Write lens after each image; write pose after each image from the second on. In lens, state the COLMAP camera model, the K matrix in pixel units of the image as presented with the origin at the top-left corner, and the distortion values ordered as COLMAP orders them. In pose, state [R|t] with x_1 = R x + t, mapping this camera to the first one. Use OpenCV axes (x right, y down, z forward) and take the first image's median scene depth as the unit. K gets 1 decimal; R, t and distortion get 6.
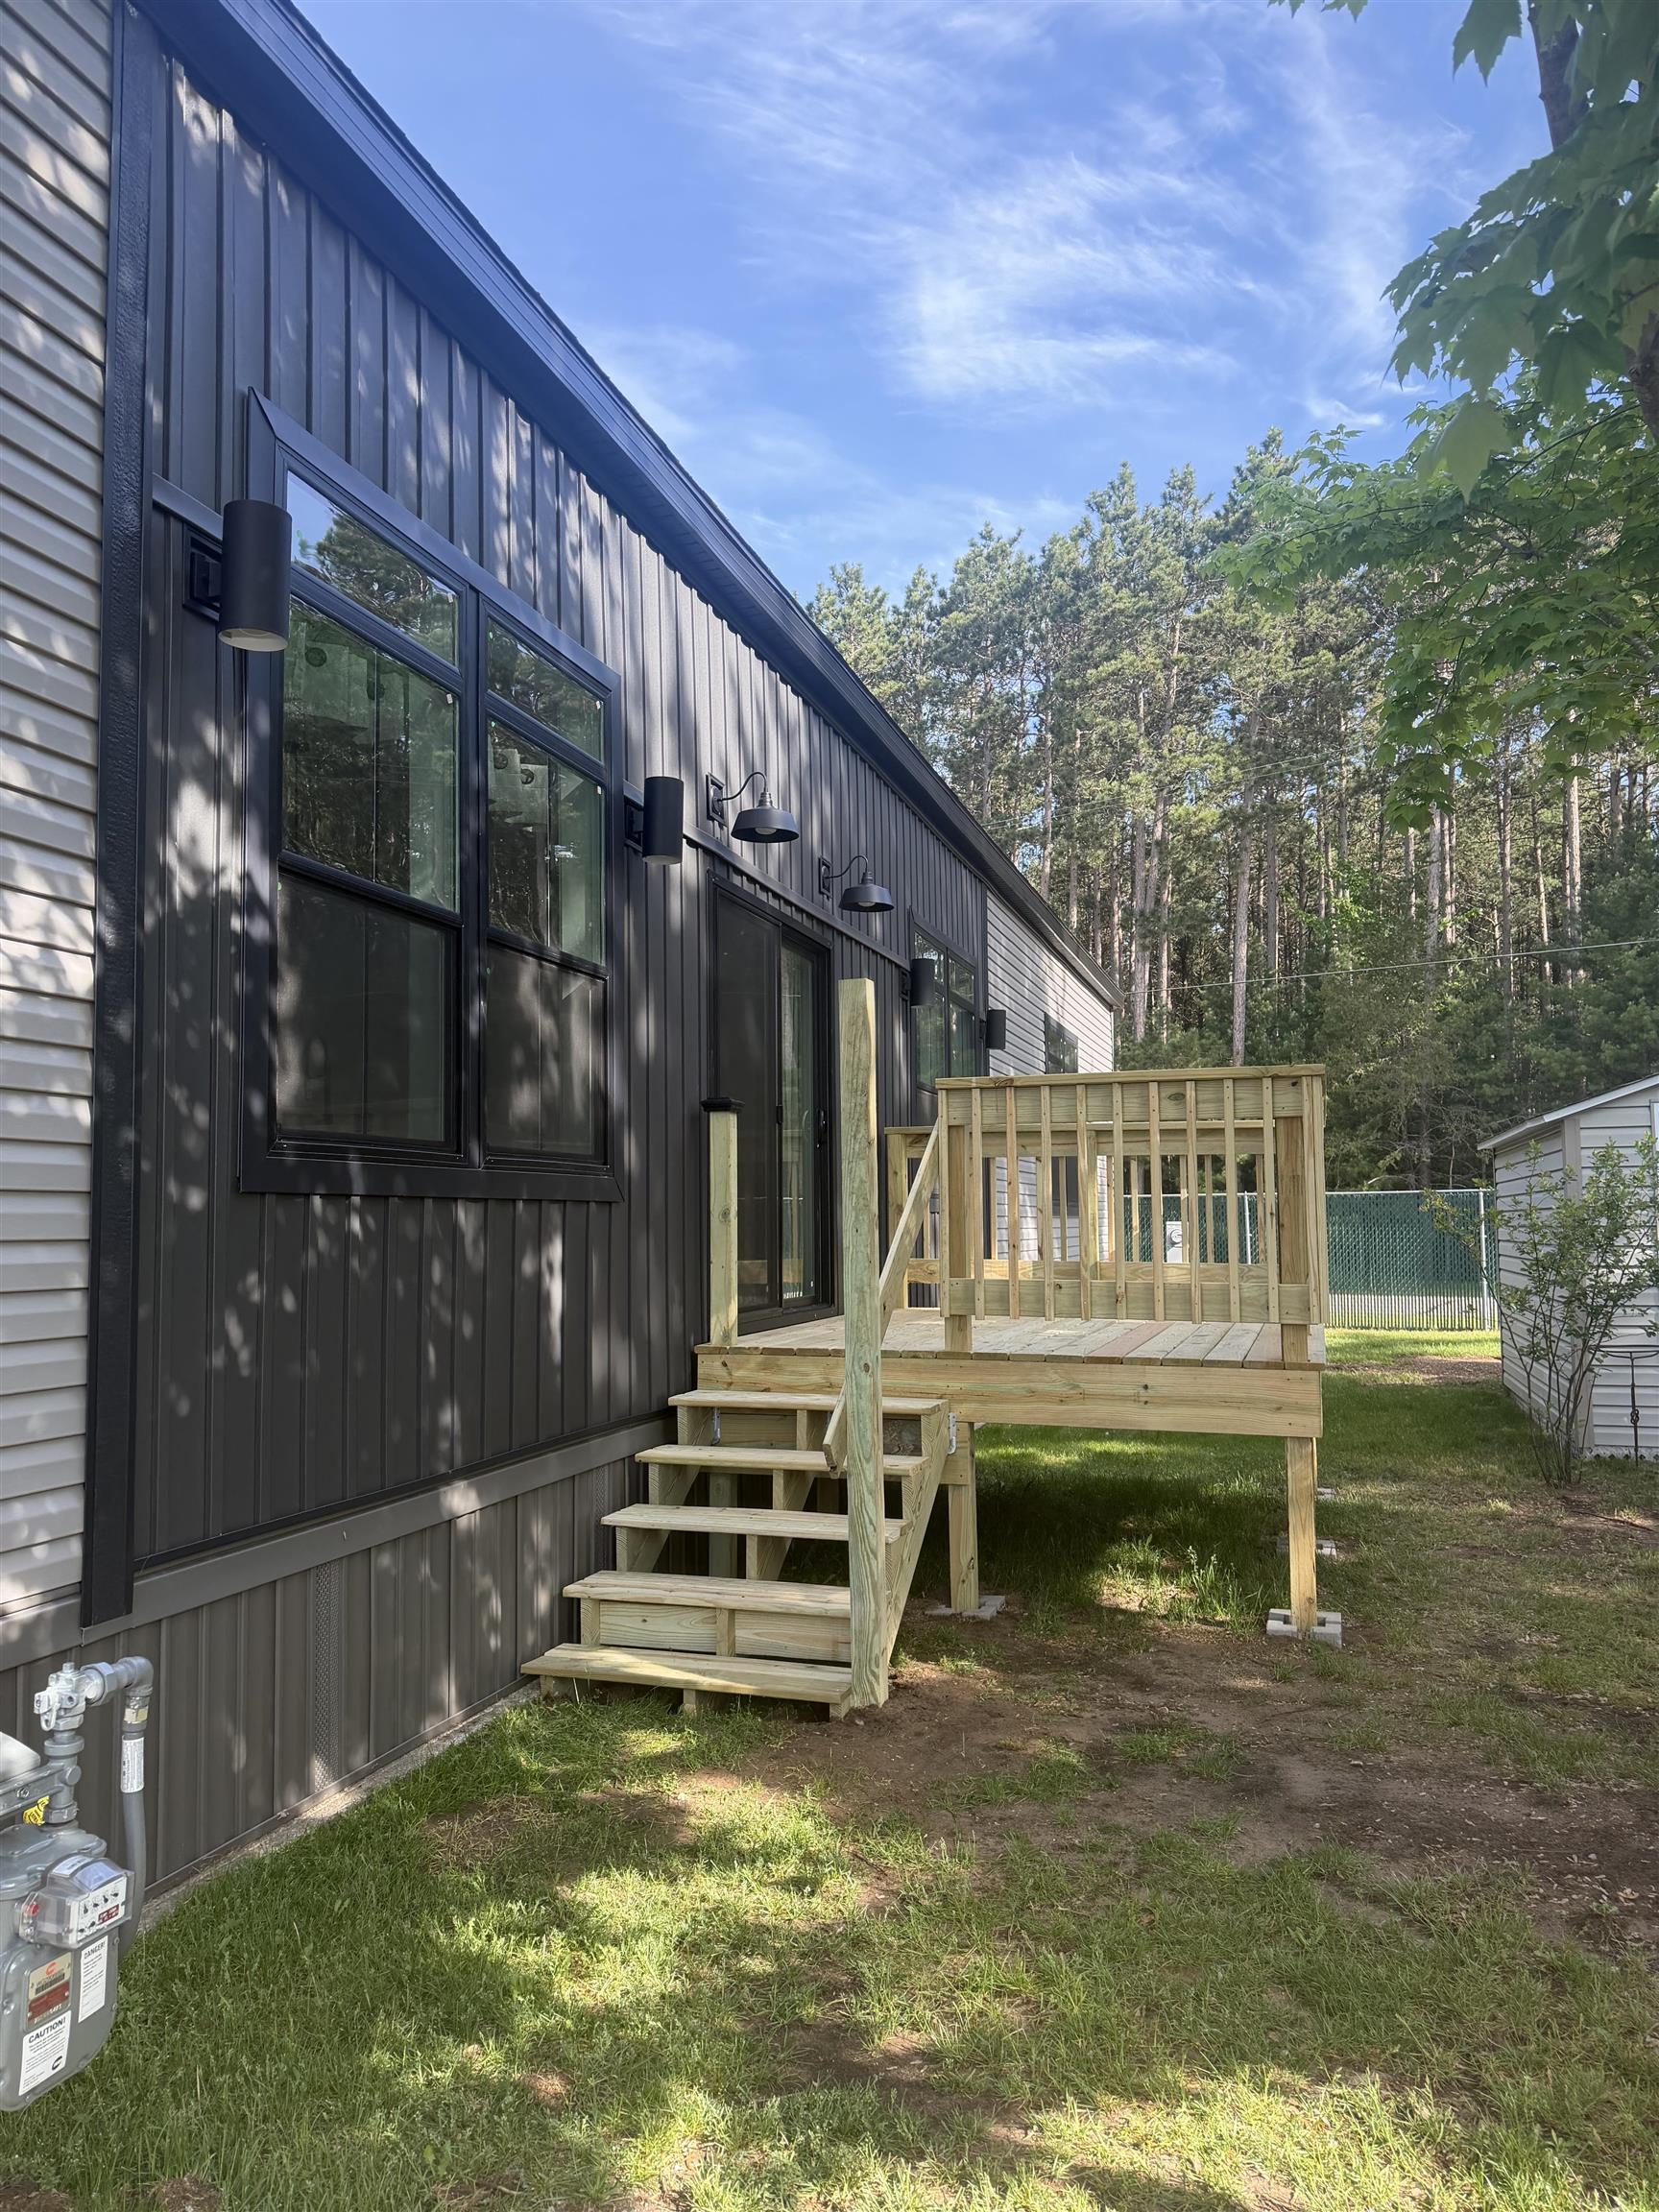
lens RADIAL K [[1502.0, 0, 829.5], [0, 1502.0, 1106.0], [0, 0, 1]] dist [0.068107, -0.075301]
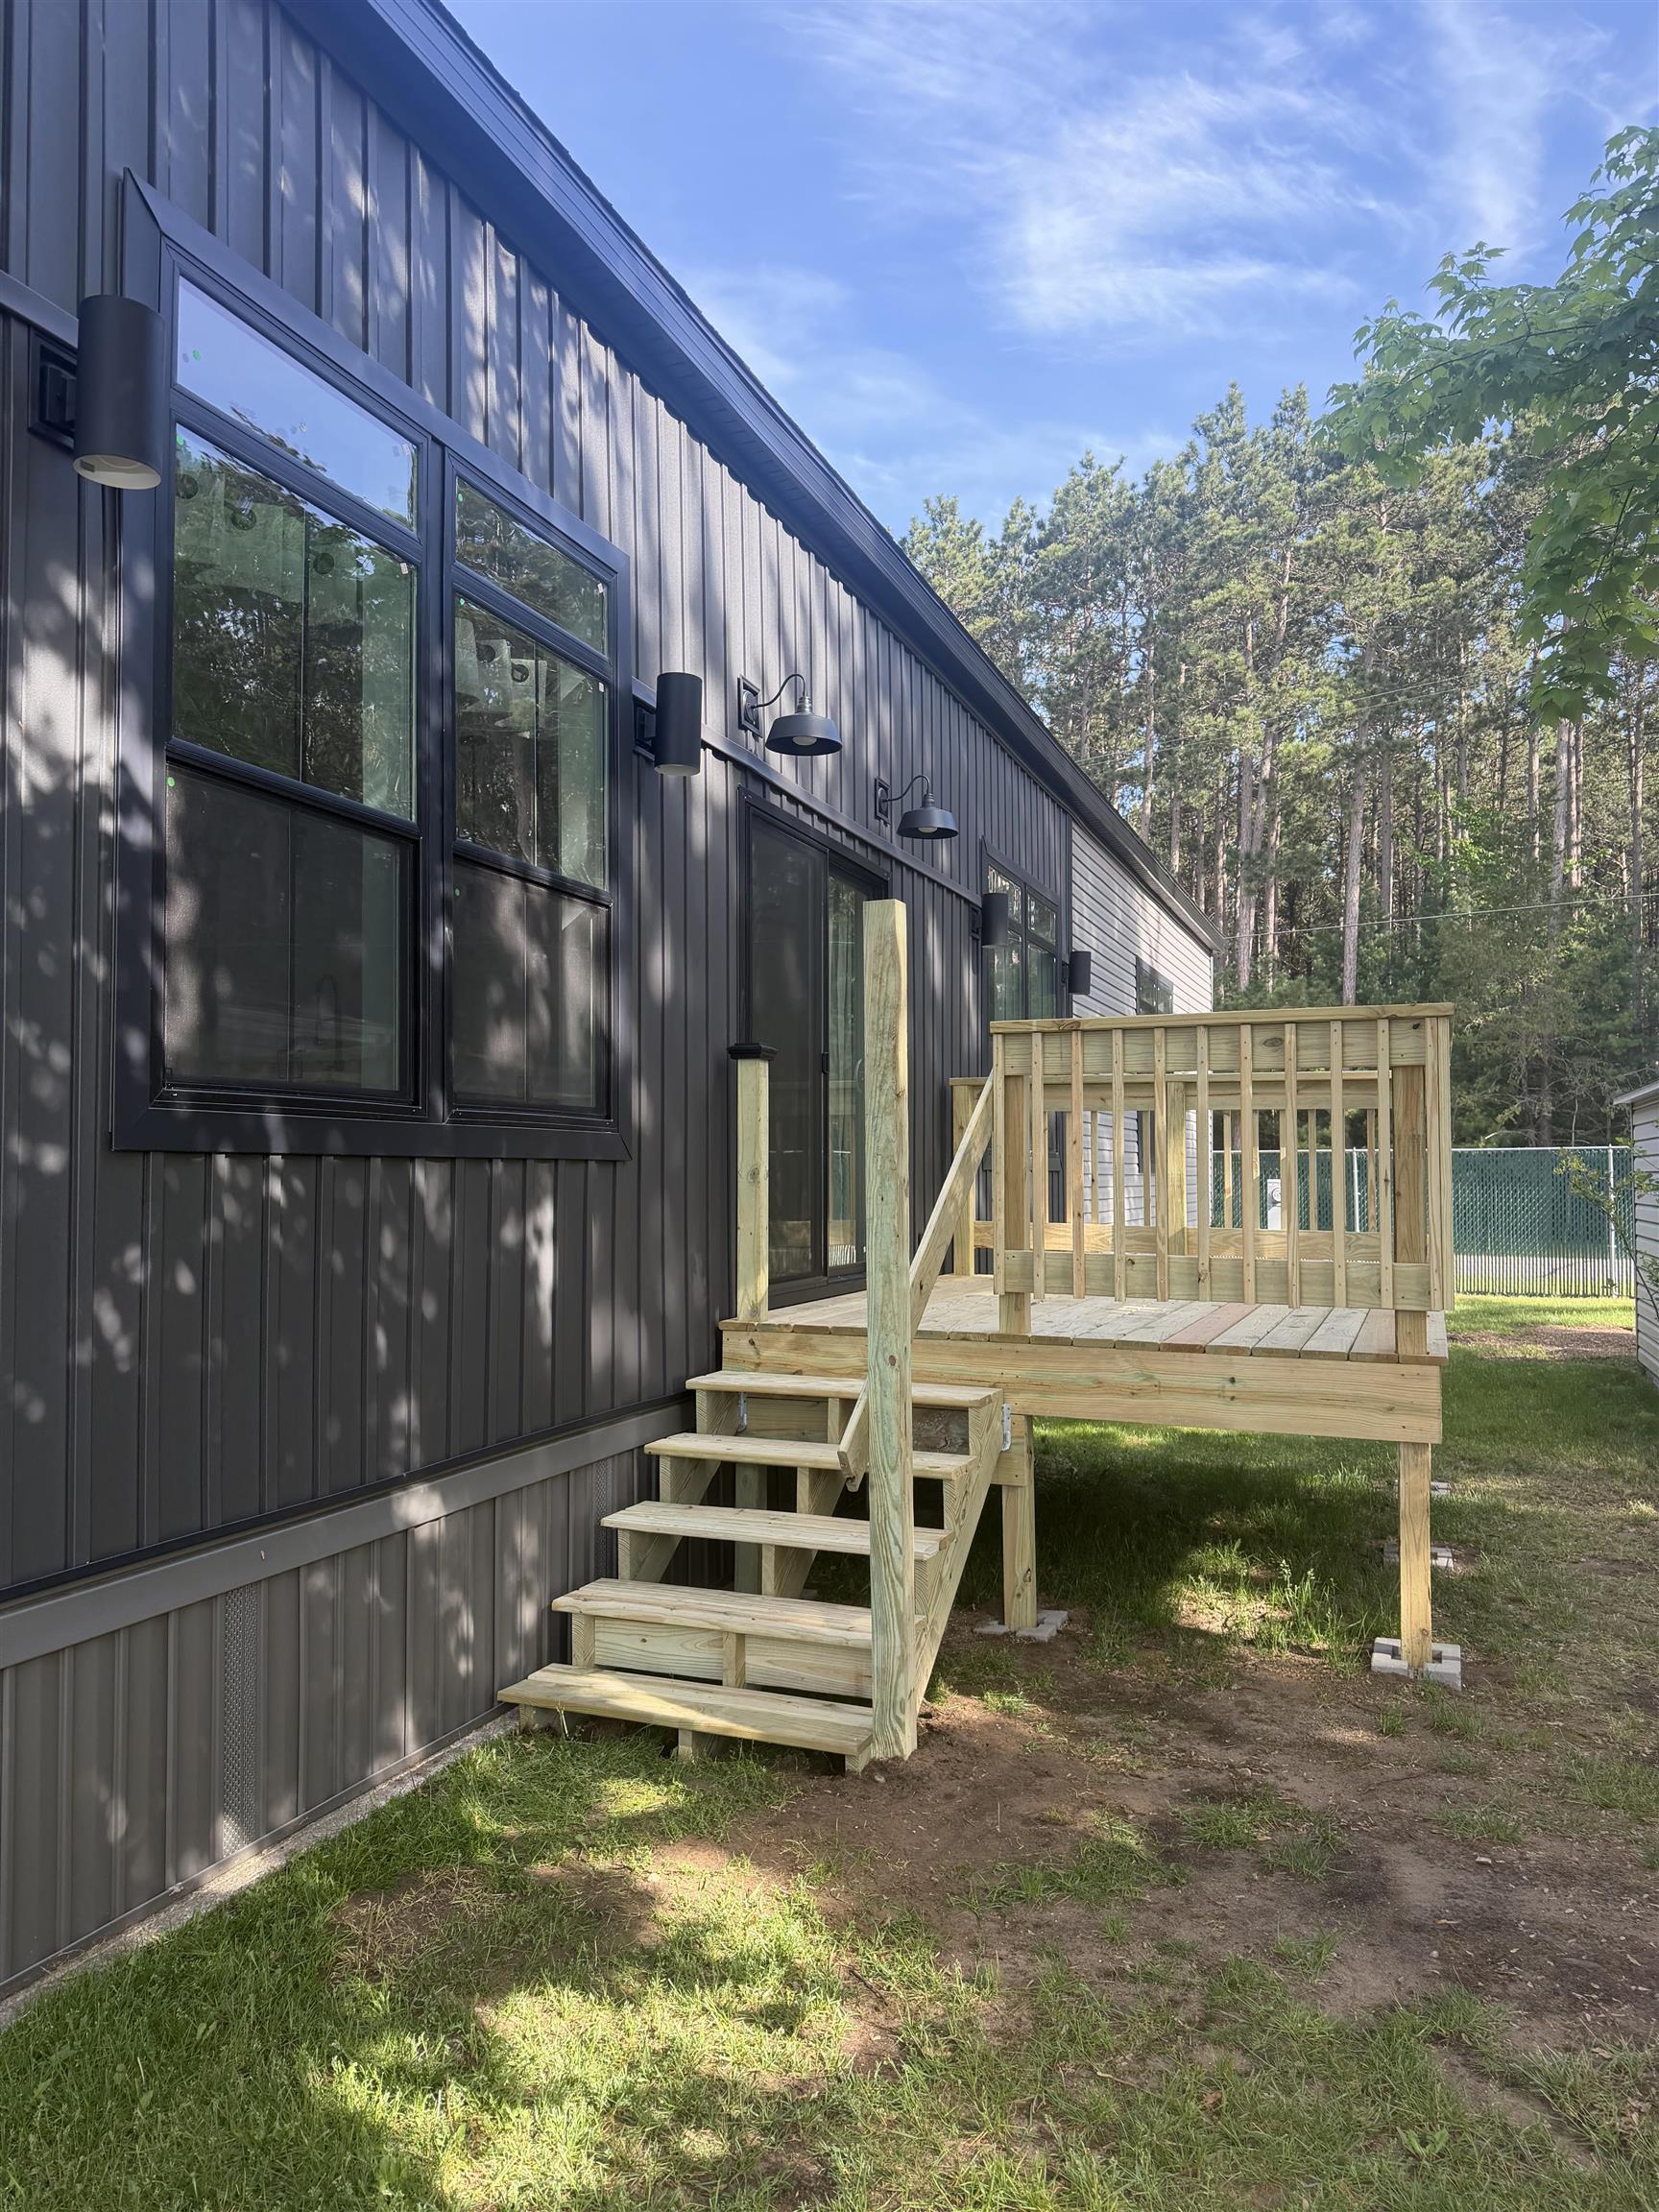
lens RADIAL K [[1516.5, 0, 827.6], [0, 1516.5, 1099.9], [0, 0, 1]] dist [0.033786, -0.022792]
pose [[0.997929, 0.004721, -0.064147, 0.034697], [-0.002878, 0.999581, 0.028787, 0.002653], [0.064256, -0.028543, 0.997525, 0.126729]]
